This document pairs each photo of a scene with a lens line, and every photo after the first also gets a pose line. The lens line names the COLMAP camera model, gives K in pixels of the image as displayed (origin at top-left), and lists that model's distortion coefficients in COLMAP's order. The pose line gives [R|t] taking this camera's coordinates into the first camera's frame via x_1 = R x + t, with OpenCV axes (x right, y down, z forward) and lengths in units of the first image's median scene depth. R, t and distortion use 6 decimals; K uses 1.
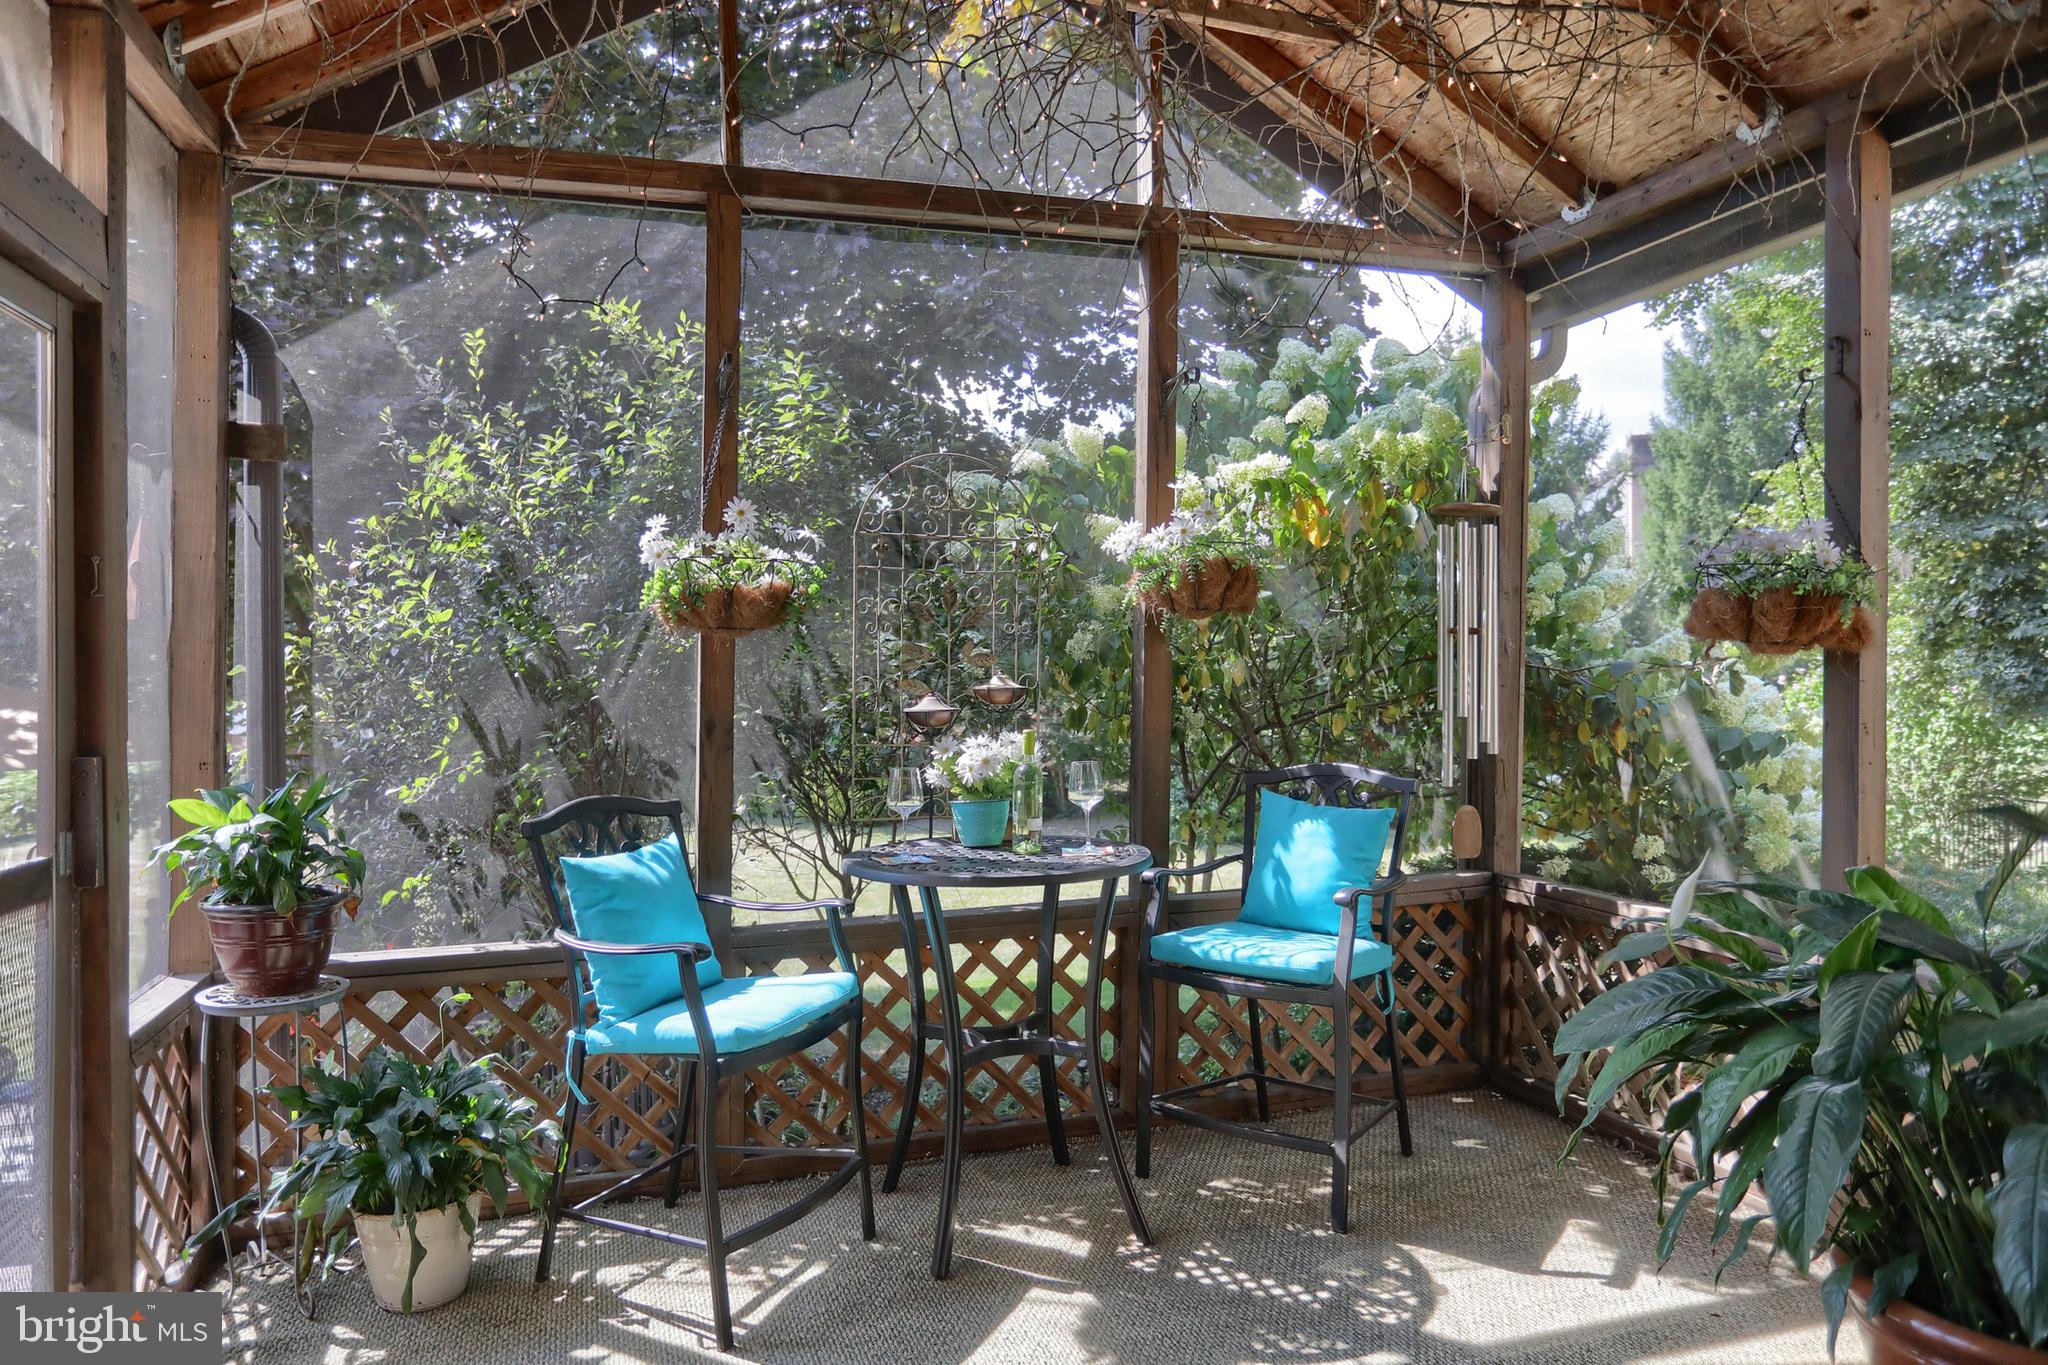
lens RADIAL K [[1287.7, 0, 973.2], [0, 1287.7, 682.0], [0, 0, 1]] dist [0.010625, 0.001494]
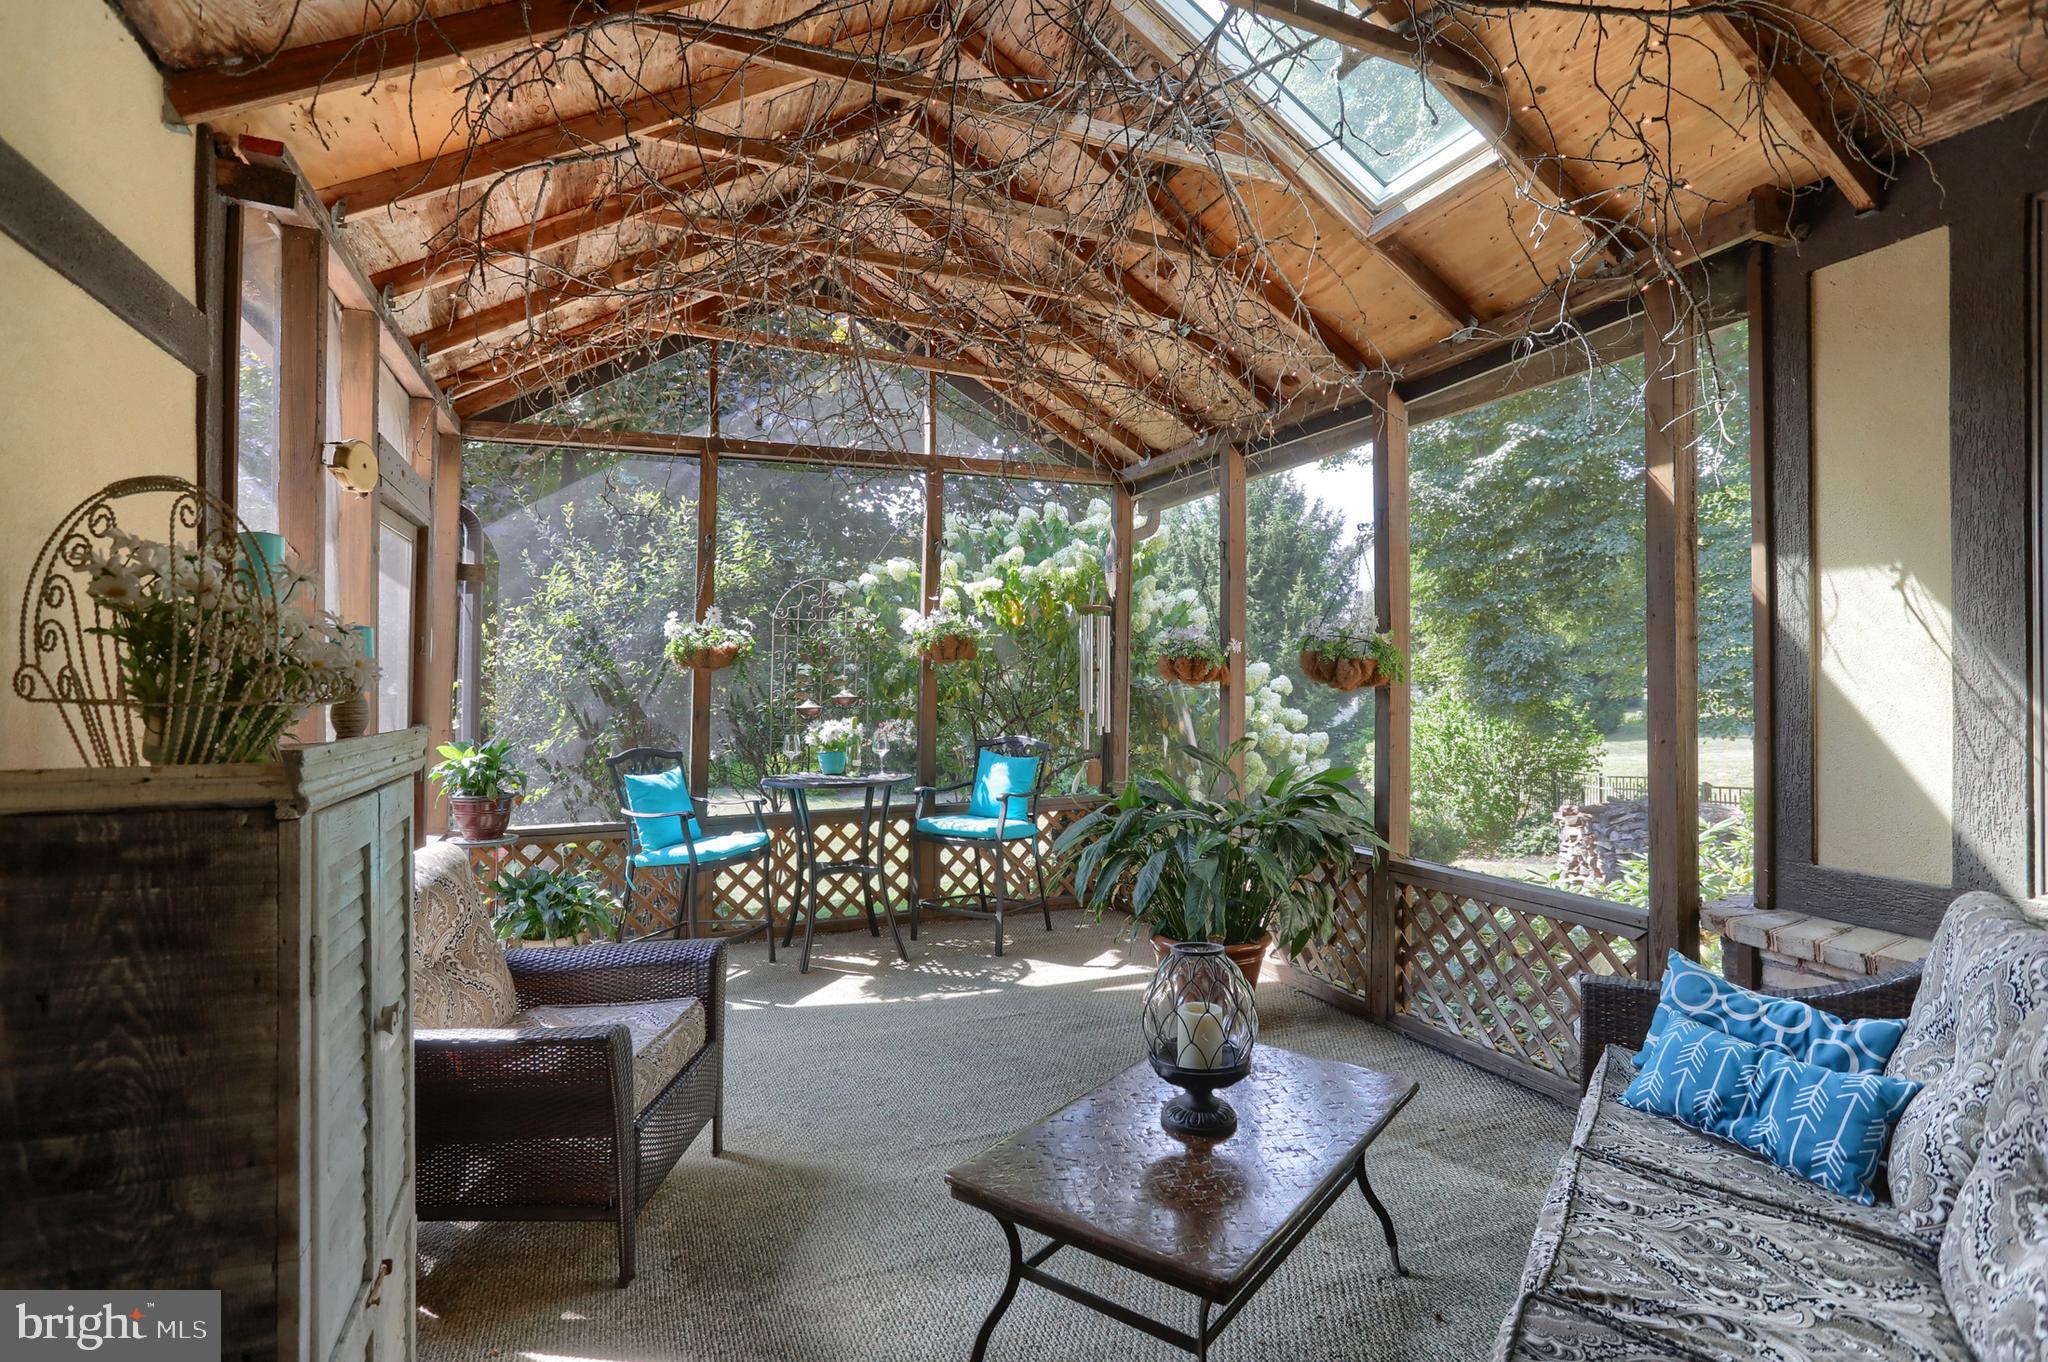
lens RADIAL K [[1084.5, 0, 1030.1], [0, 1084.5, 663.6], [0, 0, 1]] dist [-0.002883, 0.000045]
pose [[0.995929, 0.011193, 0.089446, 0.166054], [-0.008996, 0.999649, -0.024926, -0.008127], [-0.089693, 0.024020, 0.995680, -0.759815]]
